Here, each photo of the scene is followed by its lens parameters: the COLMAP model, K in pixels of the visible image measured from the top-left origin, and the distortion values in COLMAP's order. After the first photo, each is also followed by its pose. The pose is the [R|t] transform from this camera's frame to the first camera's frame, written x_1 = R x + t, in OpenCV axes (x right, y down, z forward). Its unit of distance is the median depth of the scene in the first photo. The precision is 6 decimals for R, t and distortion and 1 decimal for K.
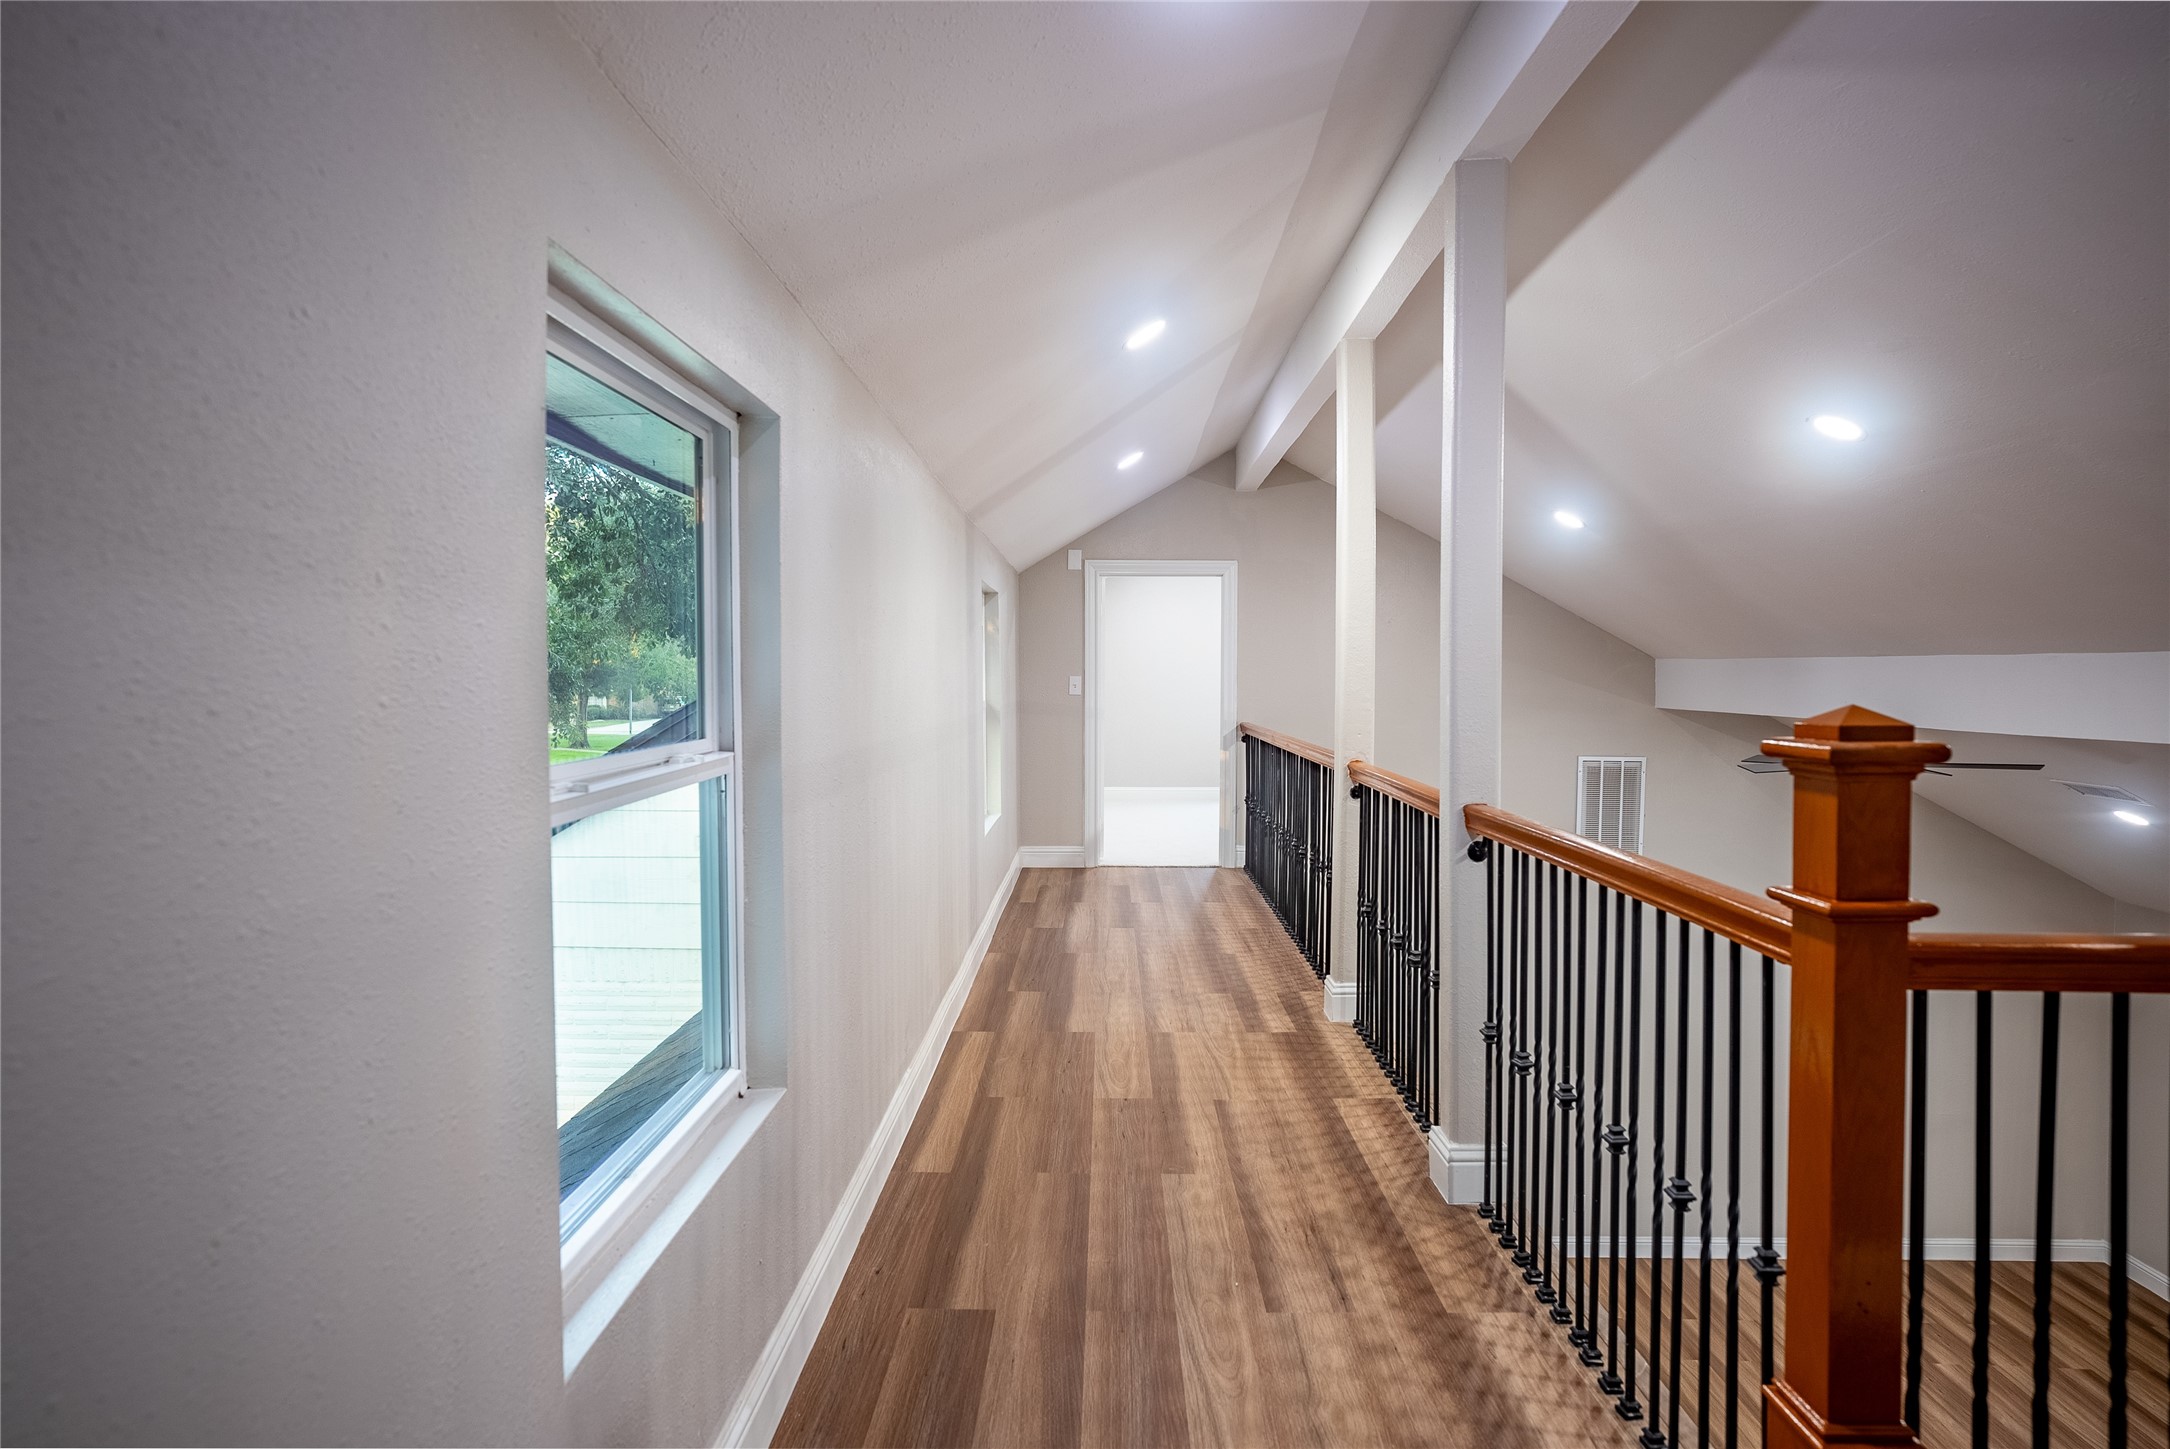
lens RADIAL K [[1196.6, 0, 1084.6], [0, 1196.6, 717.7], [0, 0, 1]] dist [-0.050944, 0.036024]
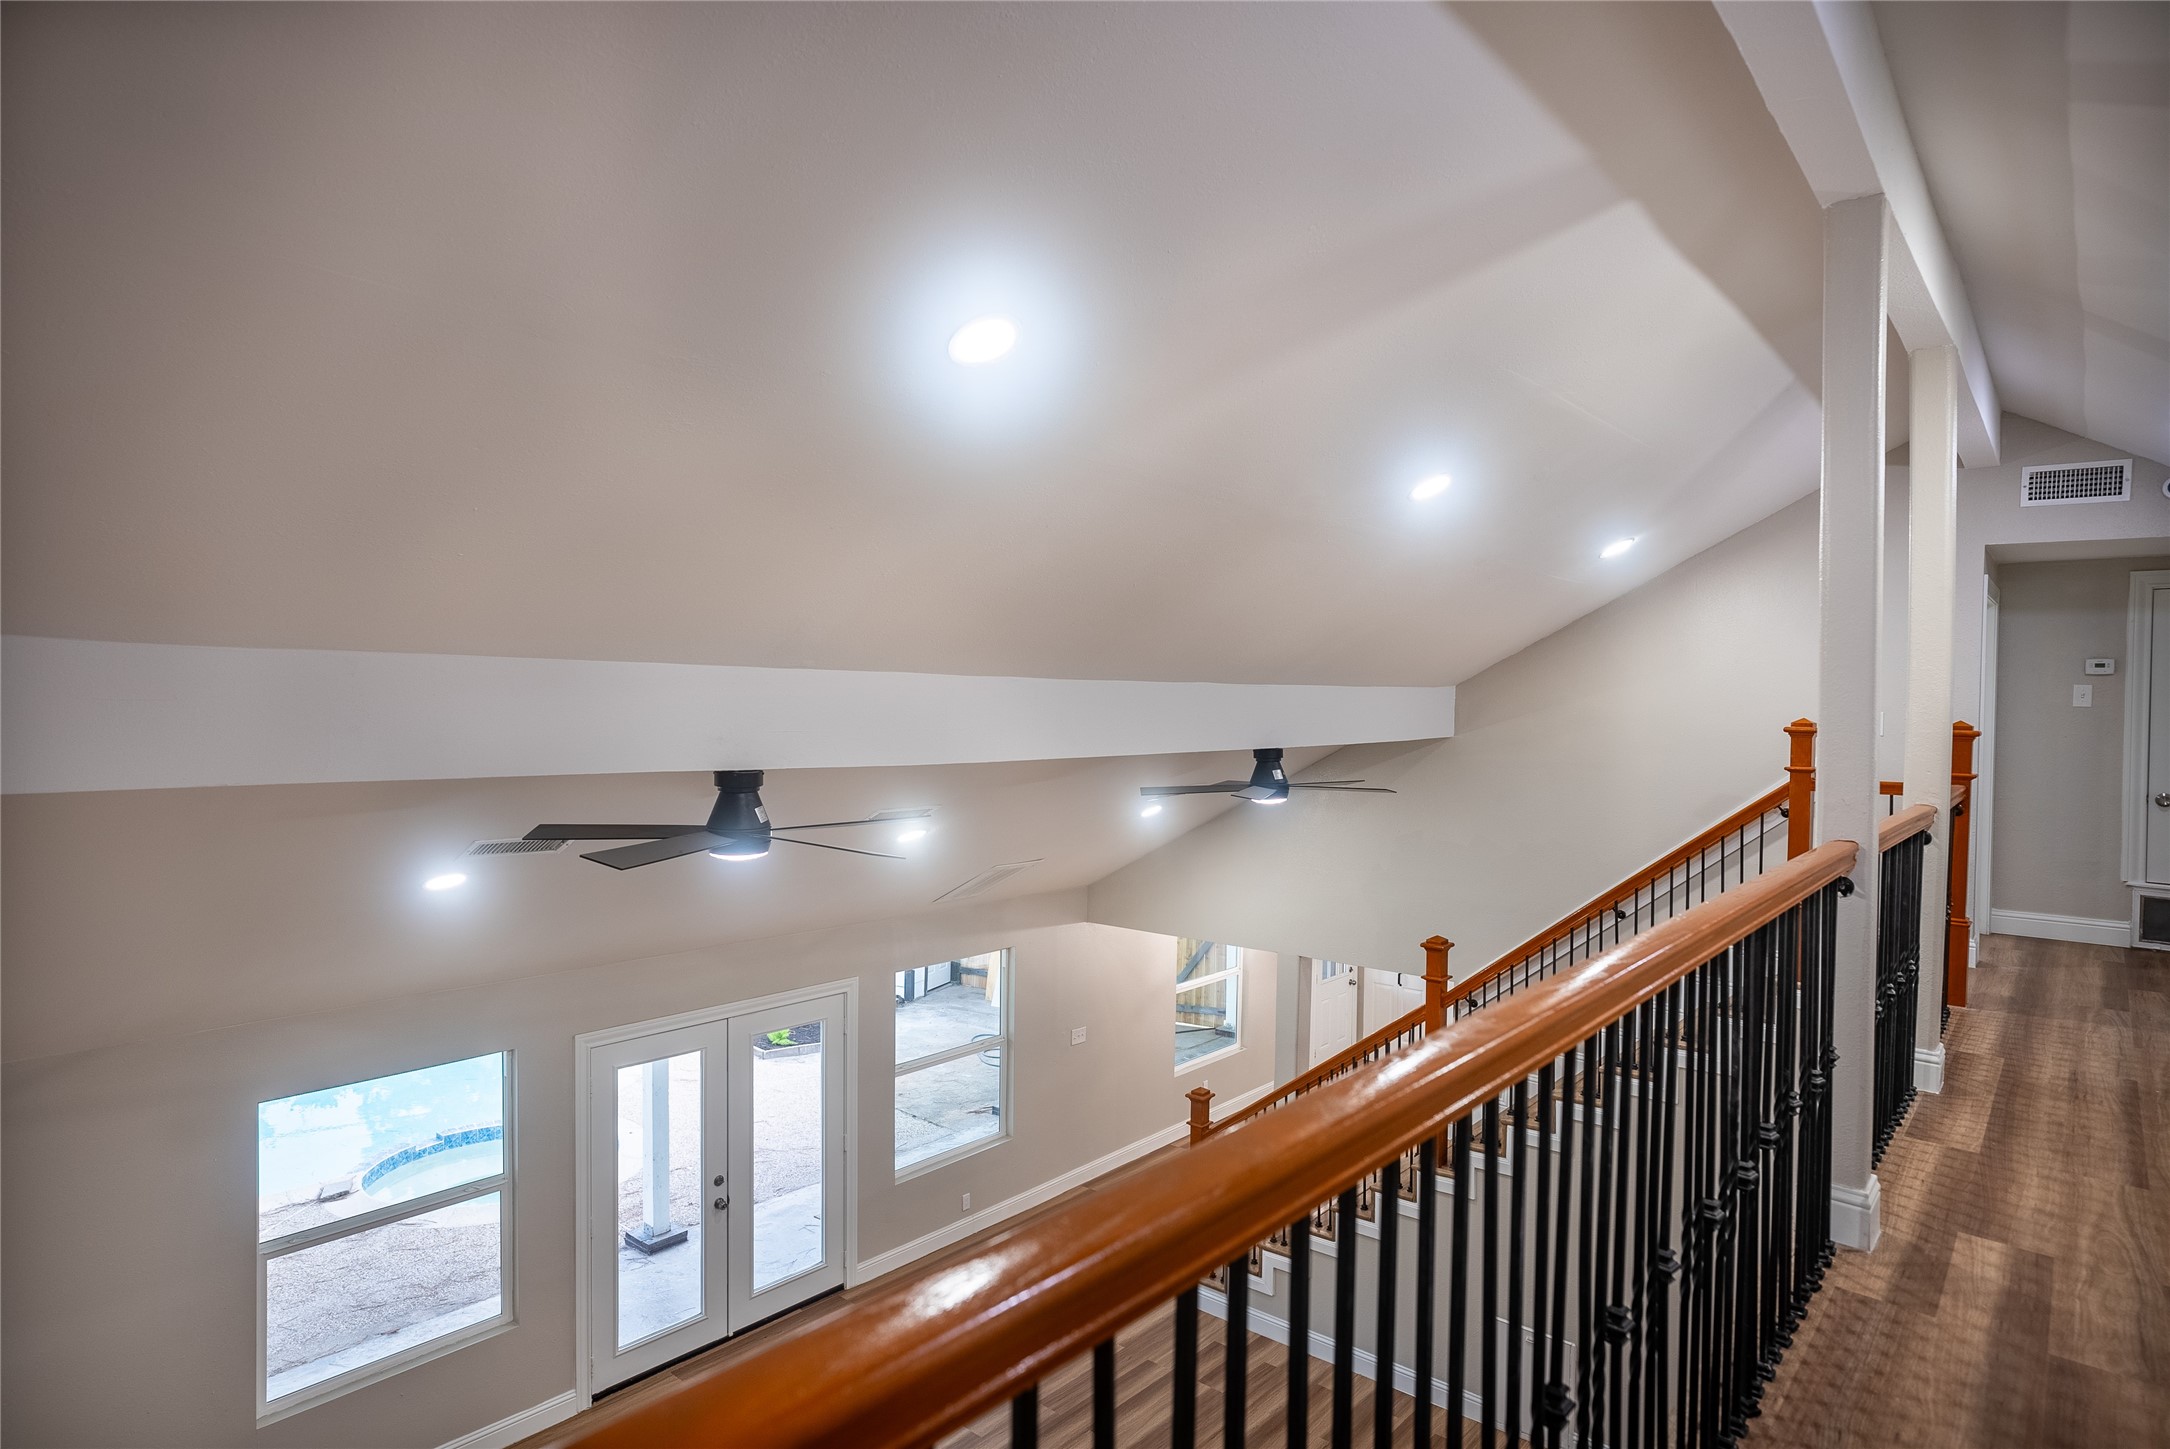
lens RADIAL K [[1196.6, 0, 1084.6], [0, 1196.6, 717.7], [0, 0, 1]] dist [-0.050944, 0.036024]
pose [[-0.769290, -0.020668, 0.638566, 0.157952], [0.007837, 0.999096, 0.041779, -0.073690], [-0.638852, 0.037145, -0.768433, 2.079899]]
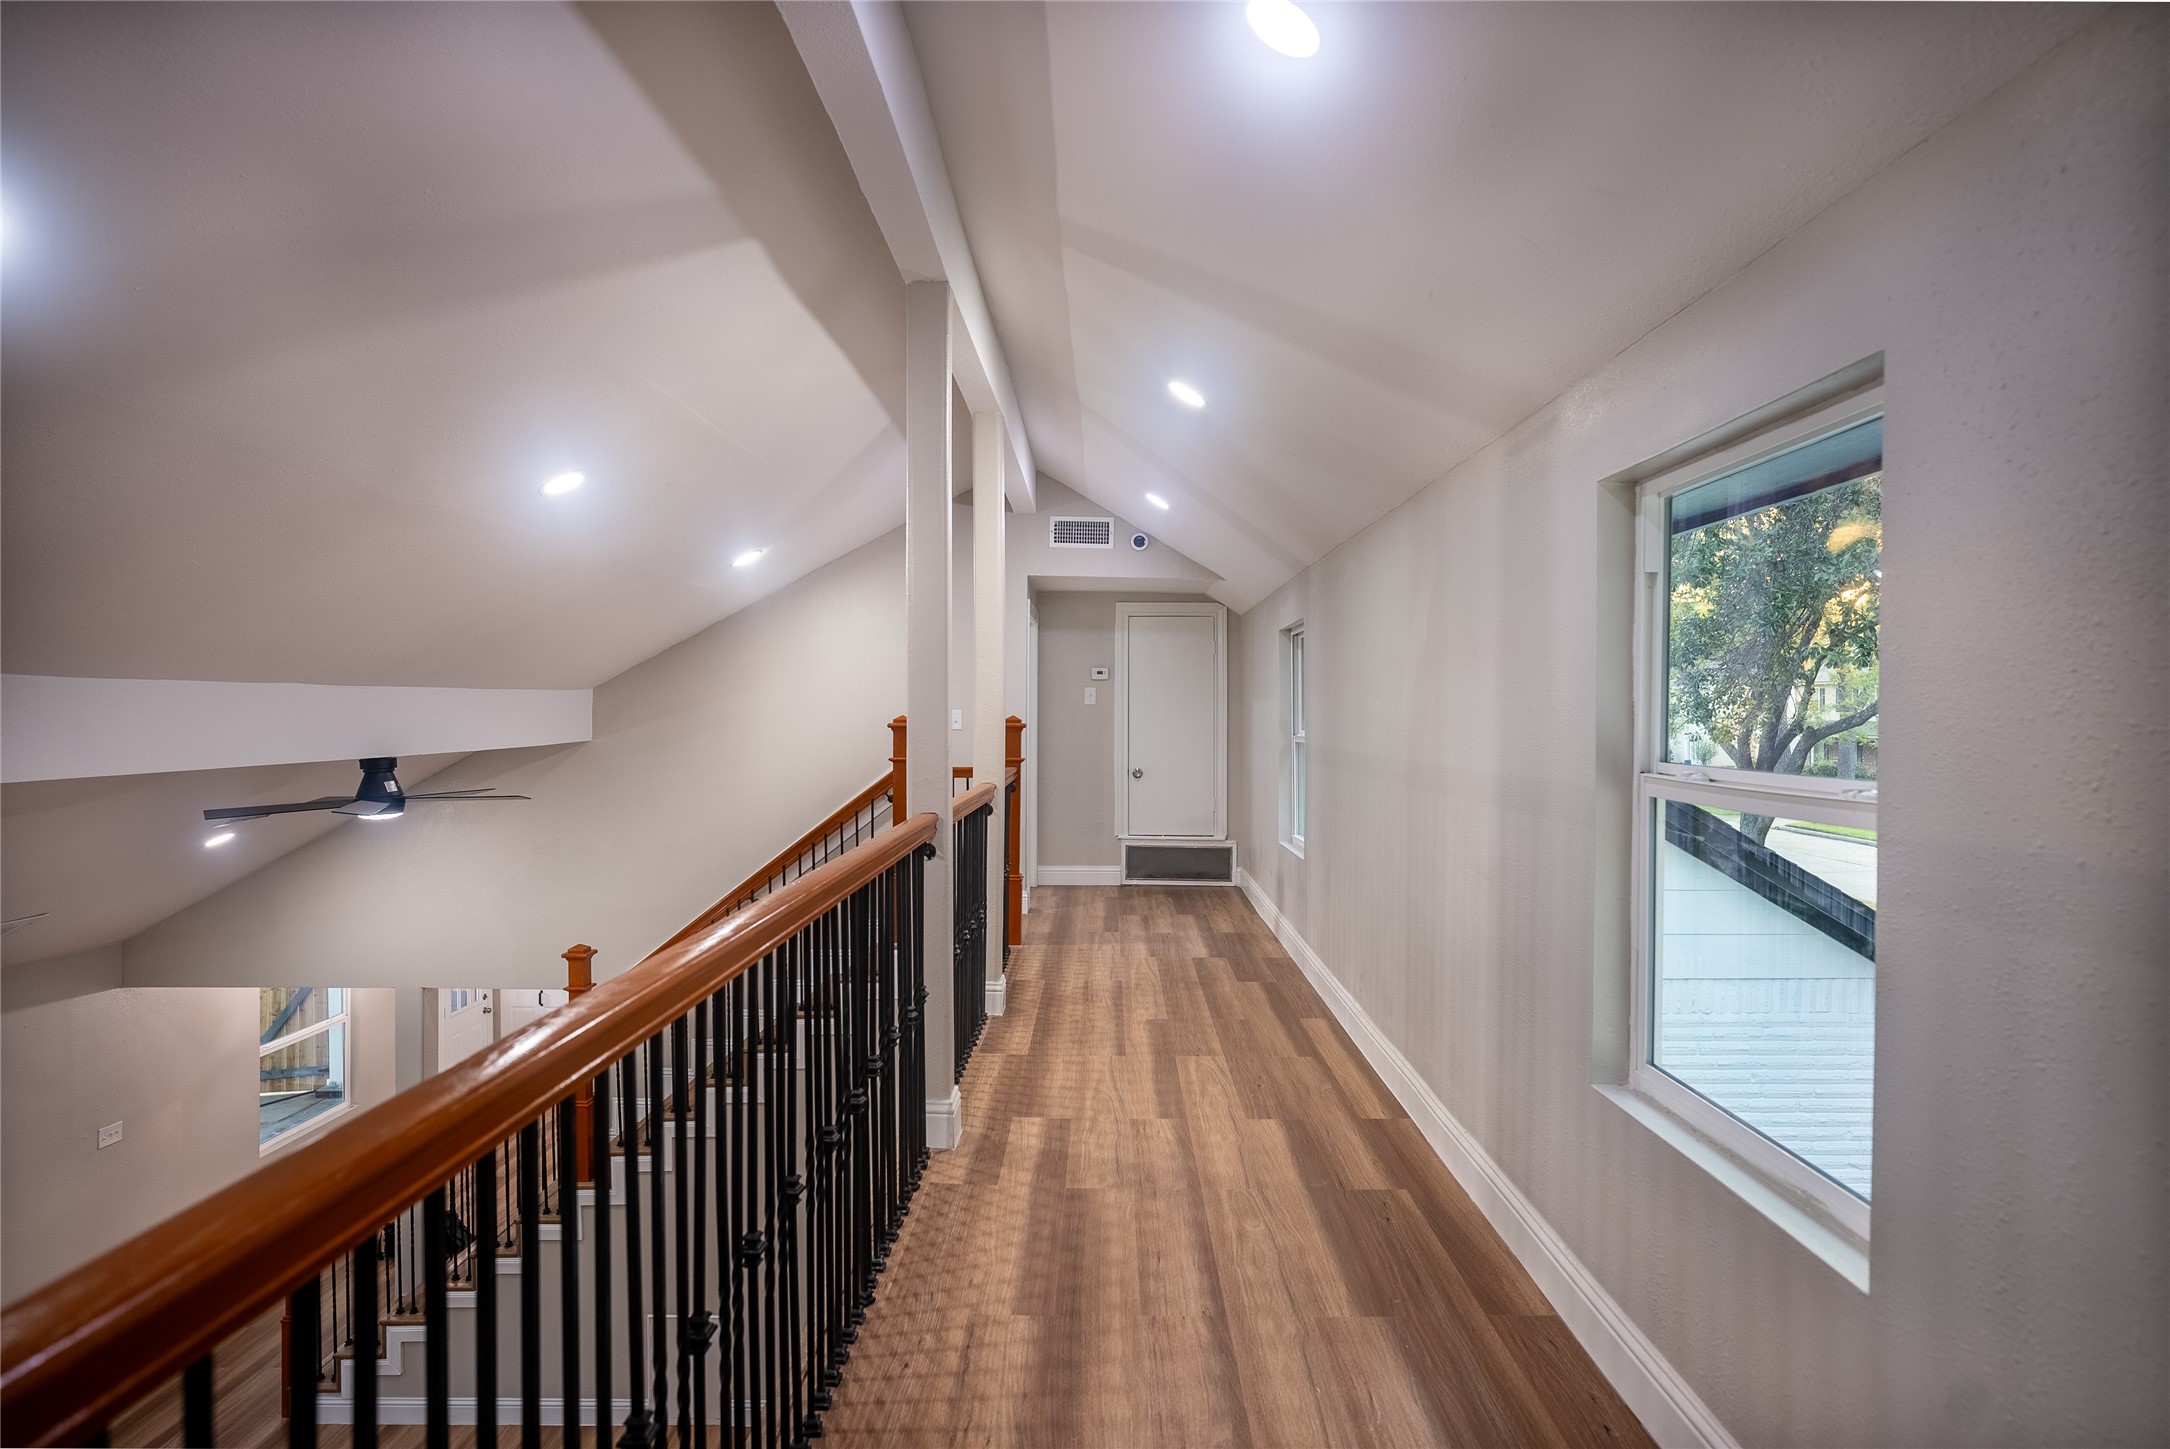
lens RADIAL K [[1196.6, 0, 1084.6], [0, 1196.6, 717.7], [0, 0, 1]] dist [-0.050944, 0.036024]
pose [[-0.999996, -0.002882, -0.000260, 0.144494], [-0.002890, 0.999272, 0.038048, -0.067953], [0.000150, 0.038048, -0.999276, 2.105651]]
